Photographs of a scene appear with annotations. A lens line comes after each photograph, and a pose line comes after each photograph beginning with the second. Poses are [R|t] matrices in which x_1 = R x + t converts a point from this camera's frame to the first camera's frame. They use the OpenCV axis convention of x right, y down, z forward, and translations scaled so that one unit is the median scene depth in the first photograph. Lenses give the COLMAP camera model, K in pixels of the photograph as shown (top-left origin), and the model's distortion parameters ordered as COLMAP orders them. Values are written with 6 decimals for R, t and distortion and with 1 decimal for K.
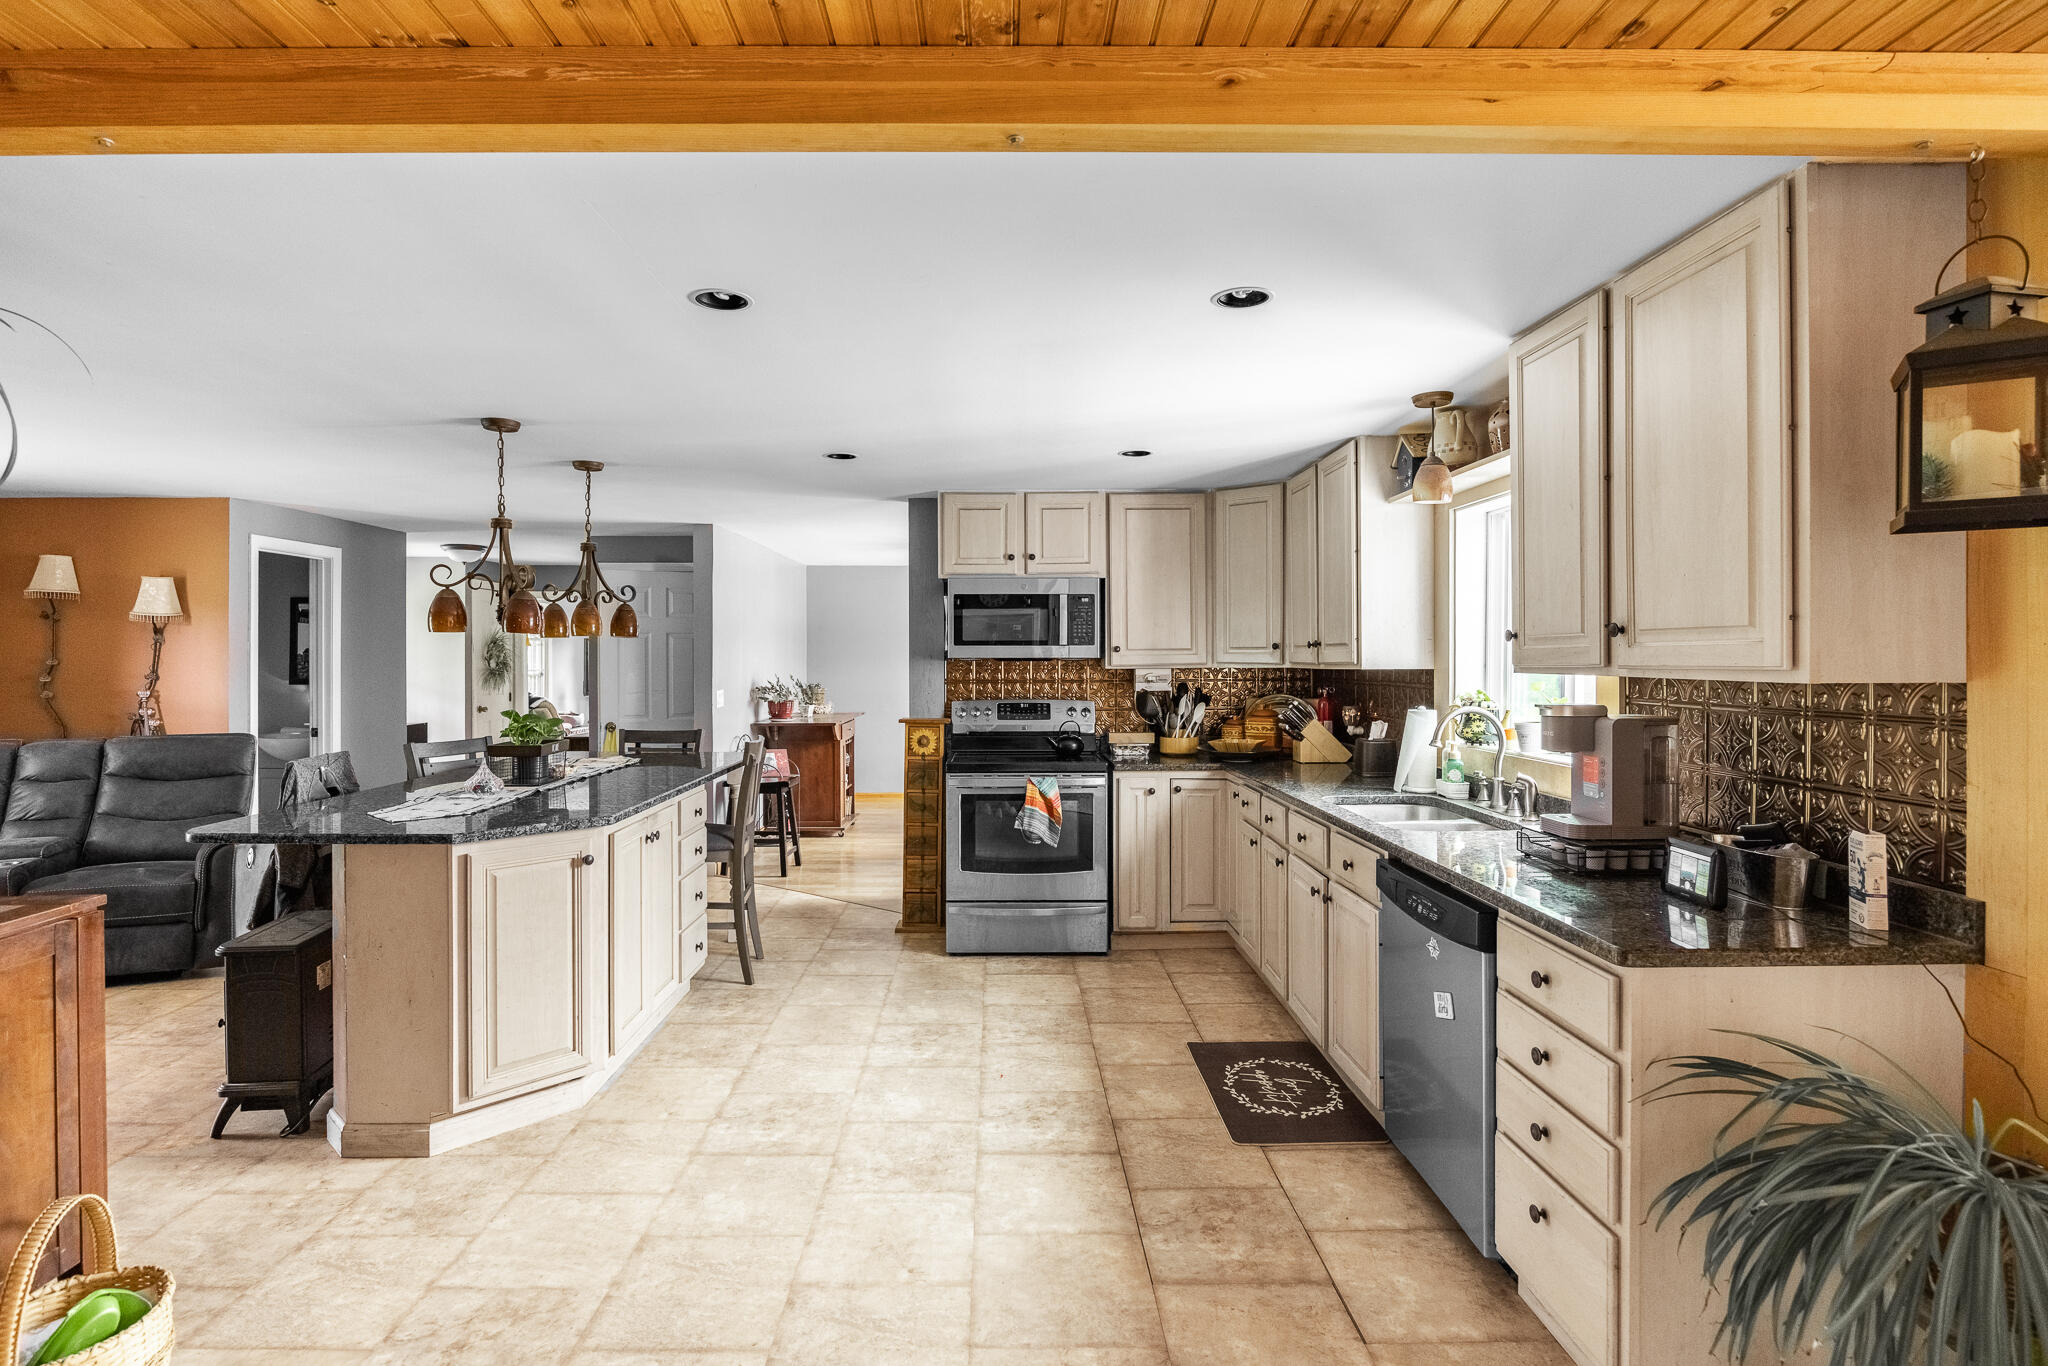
lens RADIAL K [[1010.2, 0, 1023.4], [0, 1010.2, 665.3], [0, 0, 1]] dist [-0.013307, -0.000602]
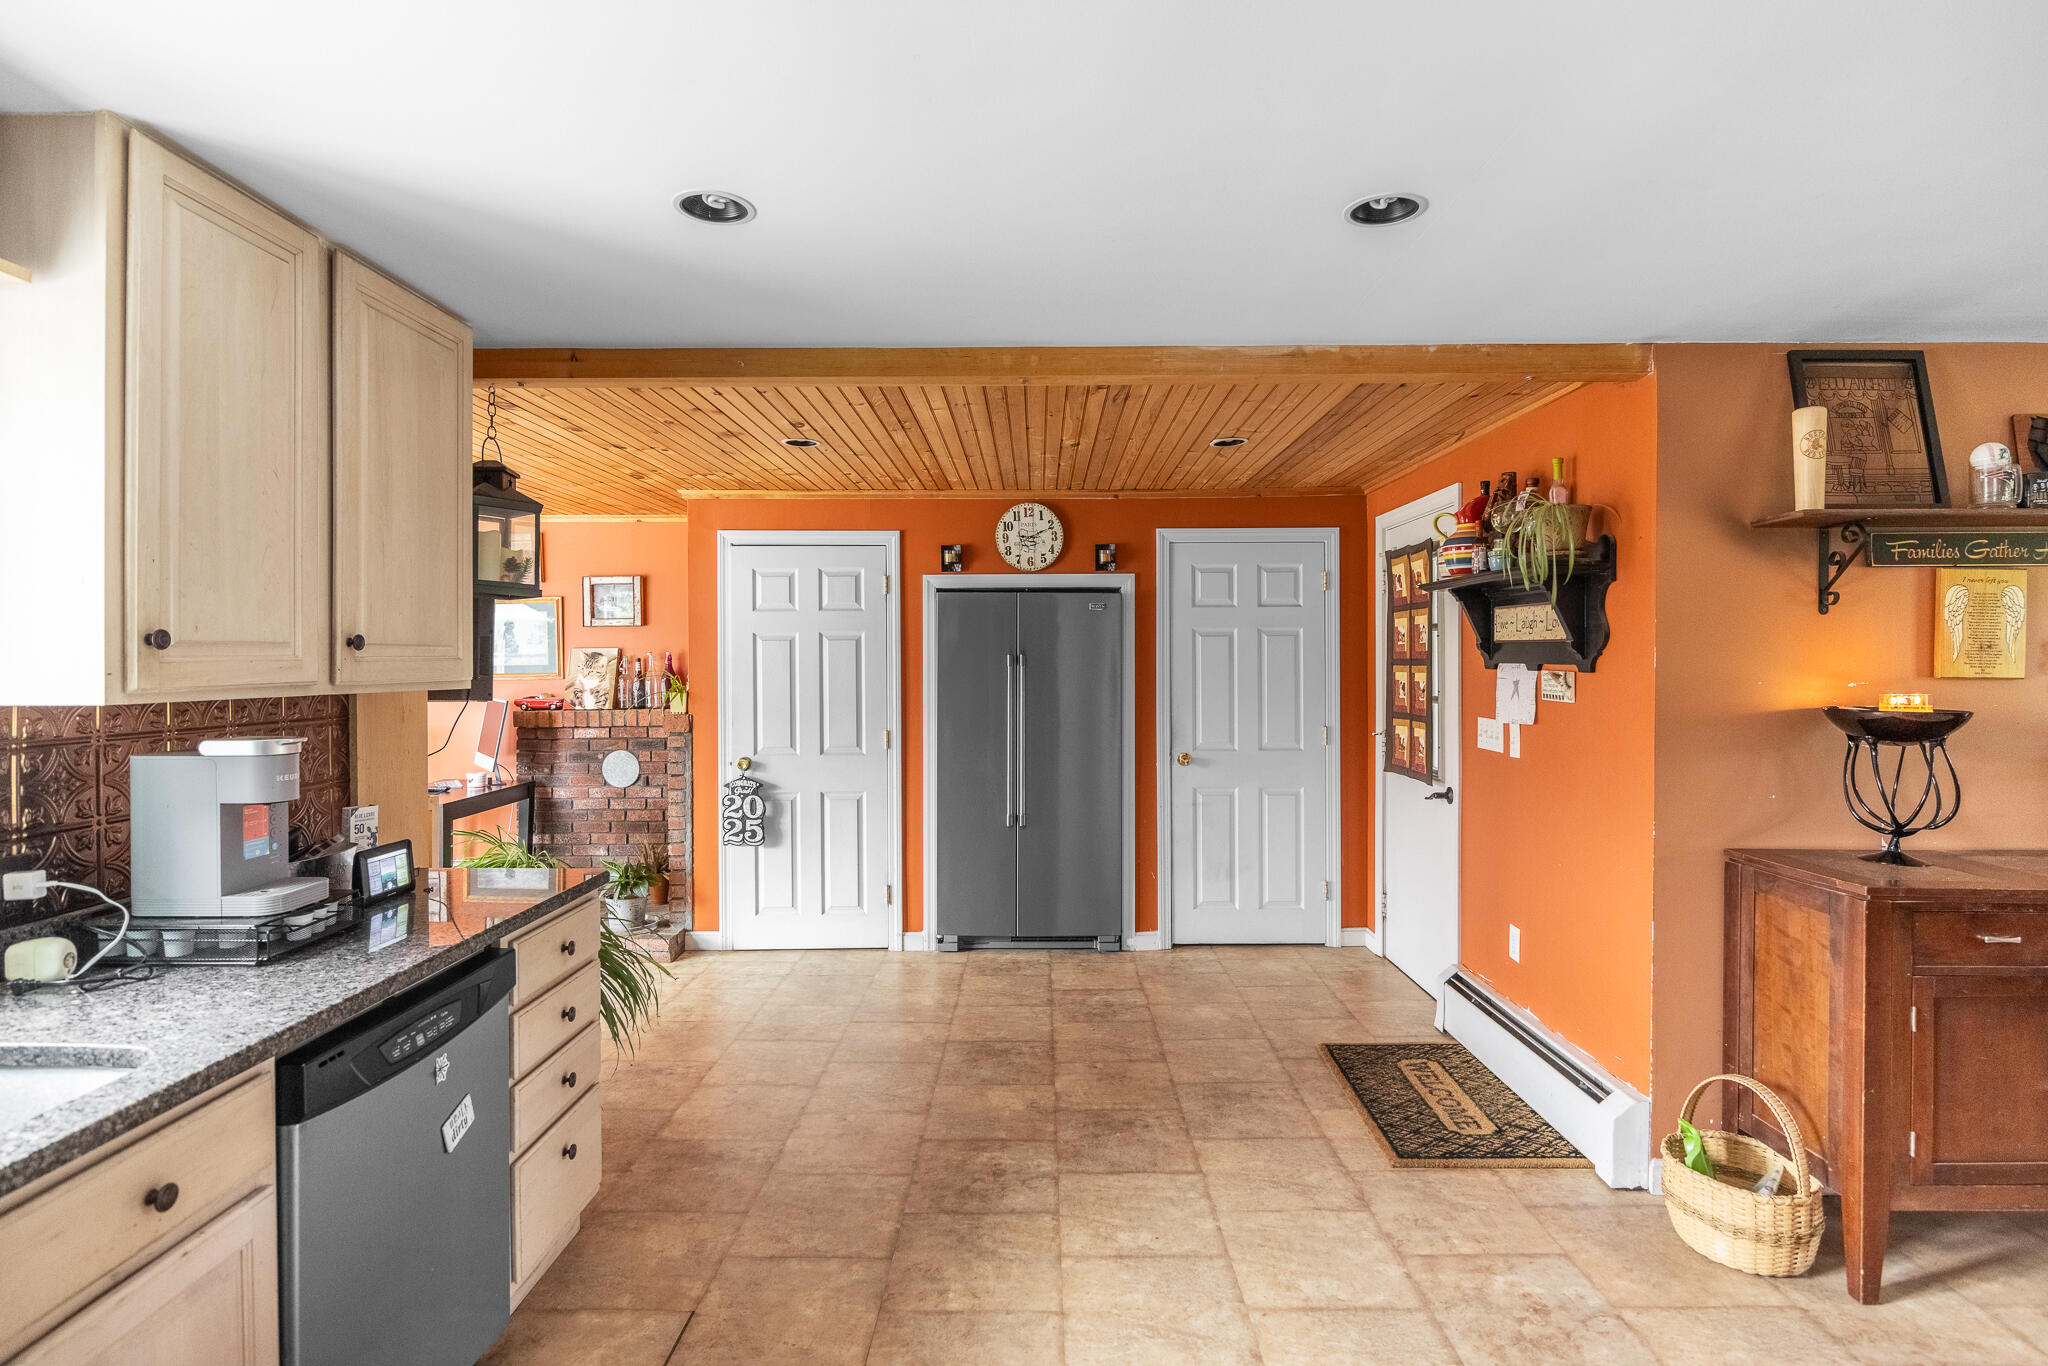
lens RADIAL K [[1010.2, 0, 1030.6], [0, 1010.2, 671.1], [0, 0, 1]] dist [-0.013307, -0.000602]
pose [[-0.999567, 0.004321, 0.029091, -0.052208], [0.004763, 0.999874, 0.015128, -0.021982], [-0.029022, 0.015260, -0.999462, 2.016778]]
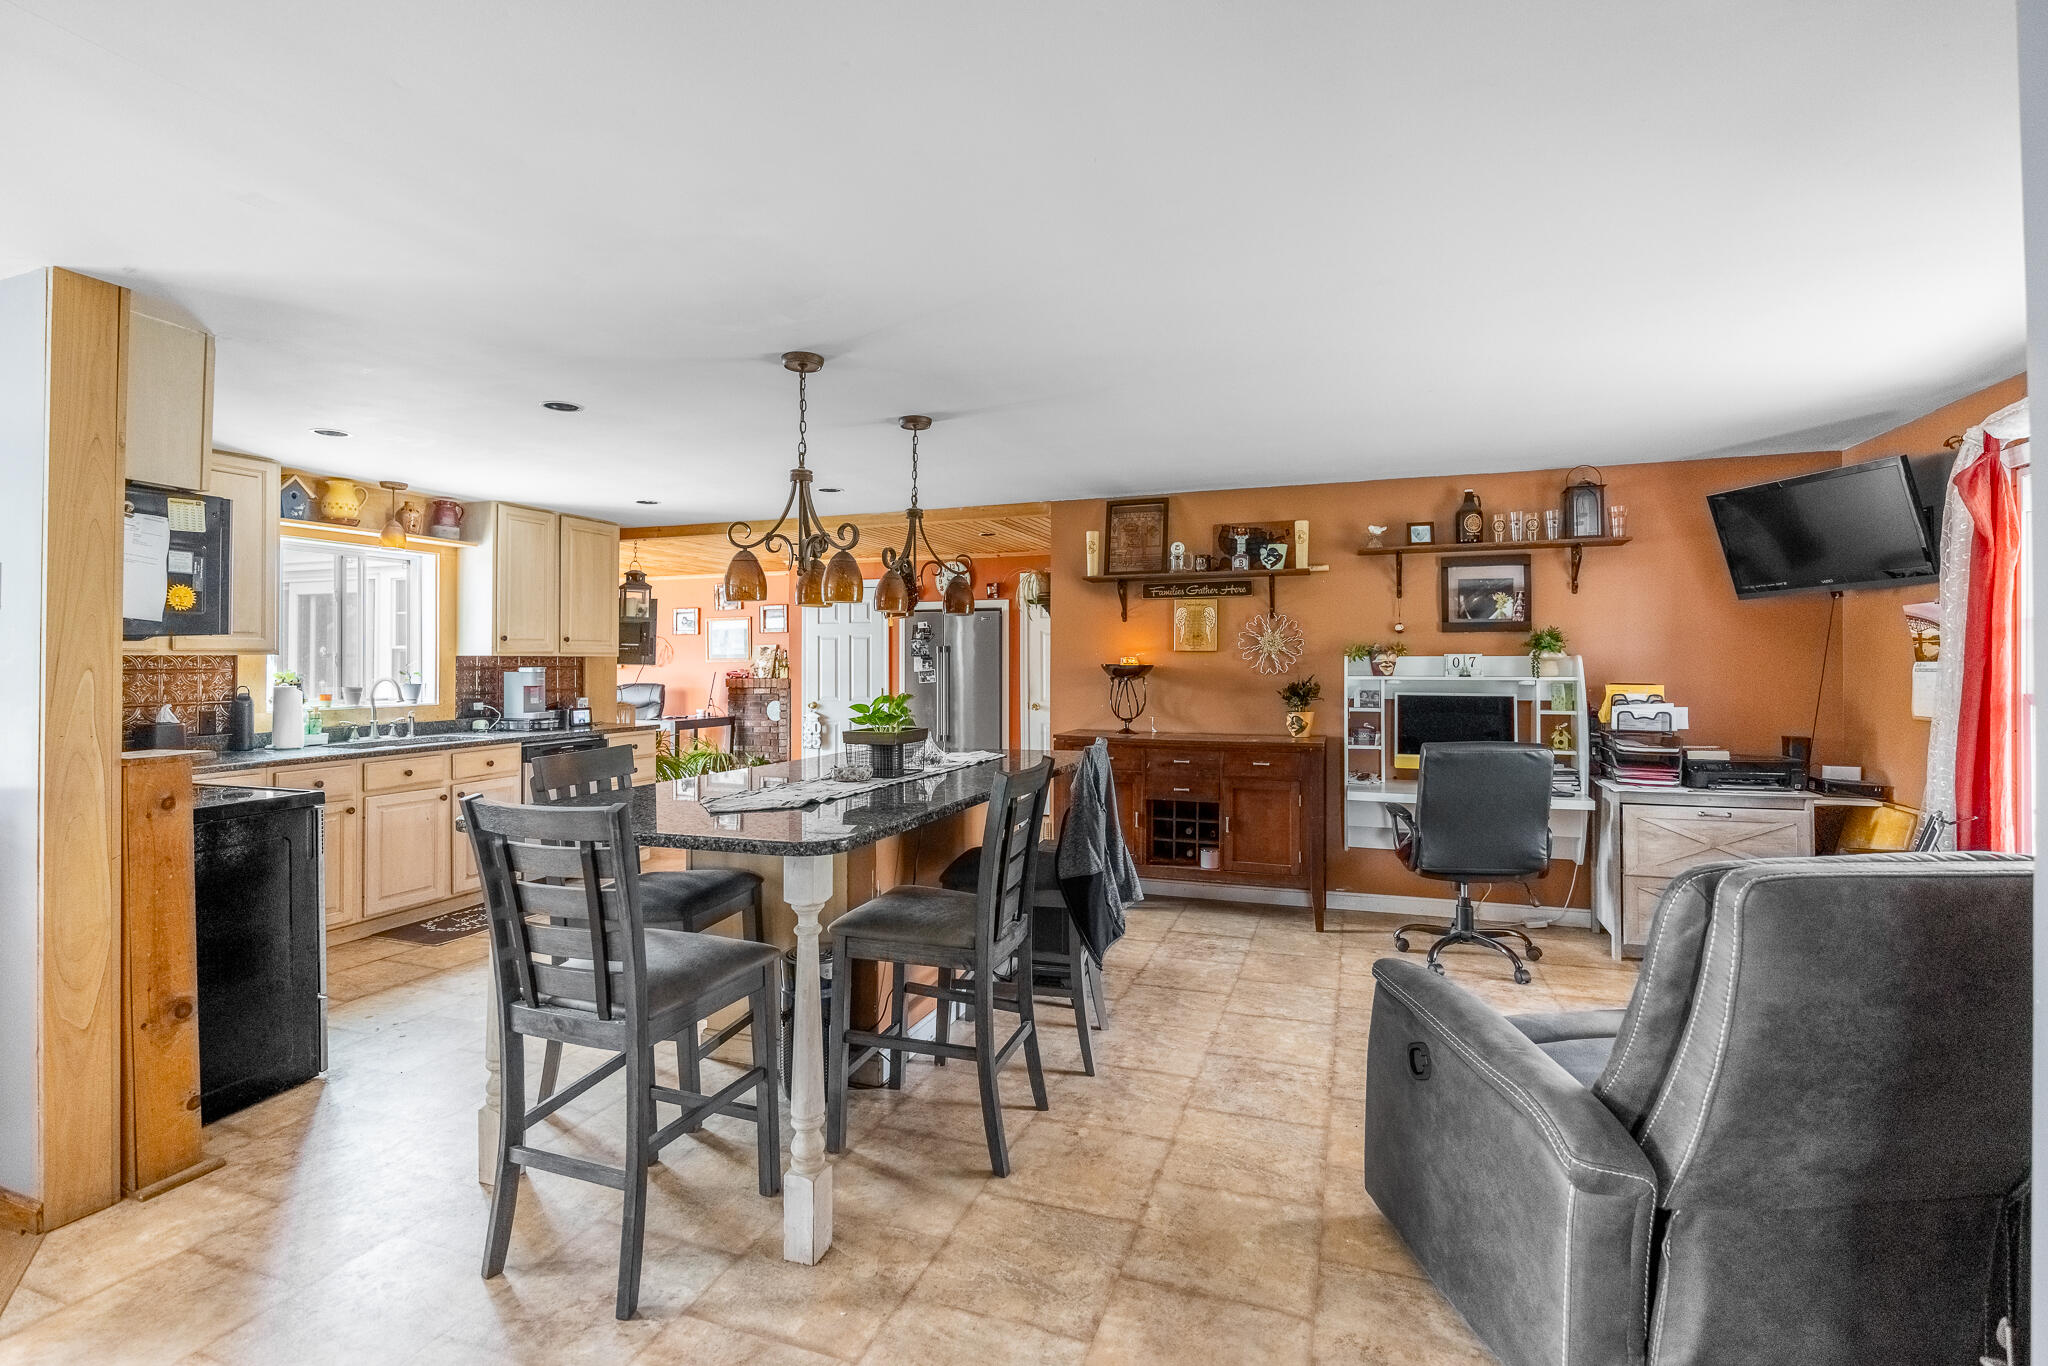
lens RADIAL K [[922.5, 0, 1020.8], [0, 922.5, 666.9], [0, 0, 1]] dist [-0.023182, -0.000283]
pose [[-0.933593, 0.002587, 0.358327, -1.995501], [0.006262, 0.999939, 0.009097, 0.039501], [-0.358281, 0.010737, -0.933552, 3.414488]]
